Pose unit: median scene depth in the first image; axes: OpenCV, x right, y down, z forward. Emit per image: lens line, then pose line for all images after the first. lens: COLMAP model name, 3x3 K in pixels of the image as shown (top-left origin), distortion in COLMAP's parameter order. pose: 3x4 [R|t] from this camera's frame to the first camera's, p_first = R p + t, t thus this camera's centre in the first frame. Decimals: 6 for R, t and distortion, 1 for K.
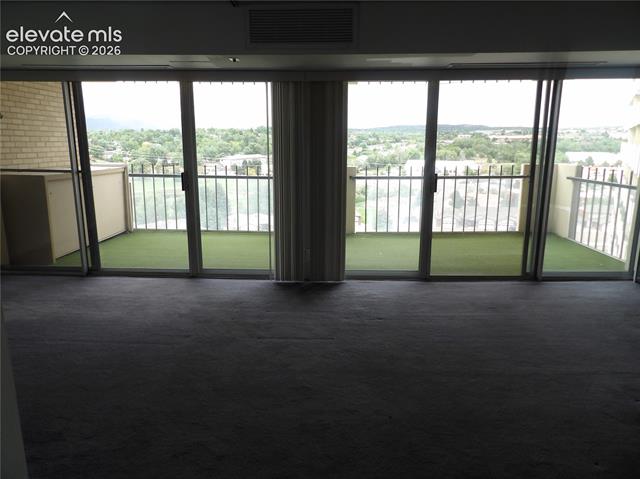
lens RADIAL K [[457.9, 0, 316.9], [0, 457.9, 240.9], [0, 0, 1]] dist [-0.033702, 0.040807]
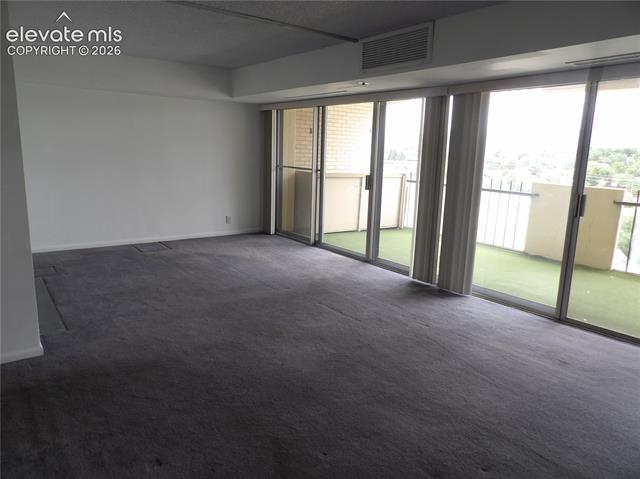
lens RADIAL K [[457.9, 0, 316.9], [0, 457.9, 240.9], [0, 0, 1]] dist [-0.033702, 0.040807]
pose [[0.624407, 0.167092, -0.763018, 0.621033], [-0.195435, 0.979201, 0.054502, -0.017241], [0.756255, 0.115089, 0.644076, 0.126517]]
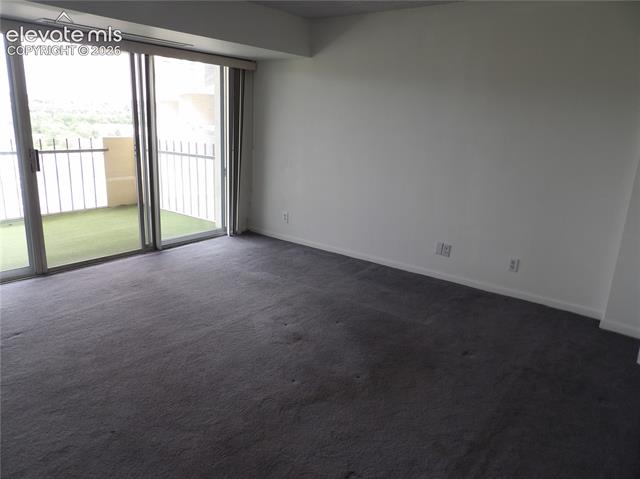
lens RADIAL K [[467.1, 0, 320.0], [0, 467.1, 239.5], [0, 0, 1]] dist [-0.013944, 0.042349]
pose [[0.594130, -0.171688, 0.785832, -0.132627], [0.131420, 0.984547, 0.115742, -0.011554], [-0.793560, 0.034508, 0.607513, 0.080528]]
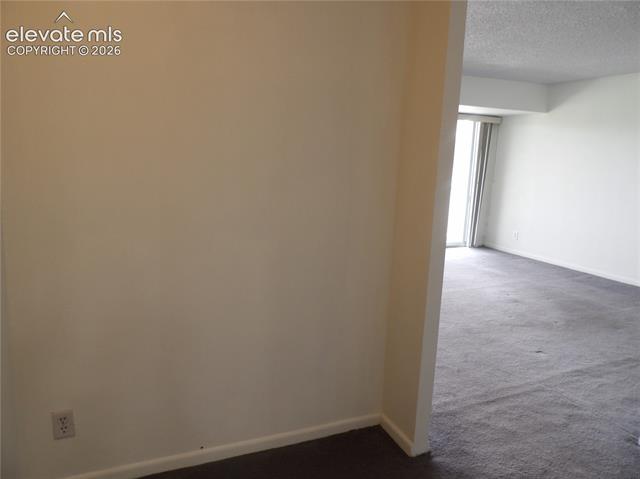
lens RADIAL K [[457.9, 0, 316.9], [0, 457.9, 240.9], [0, 0, 1]] dist [-0.033702, 0.040807]
pose [[0.906337, -0.046697, 0.419968, -0.474154], [0.058480, 0.998173, -0.015218, 0.068921], [-0.418490, 0.038352, 0.907411, -0.224765]]
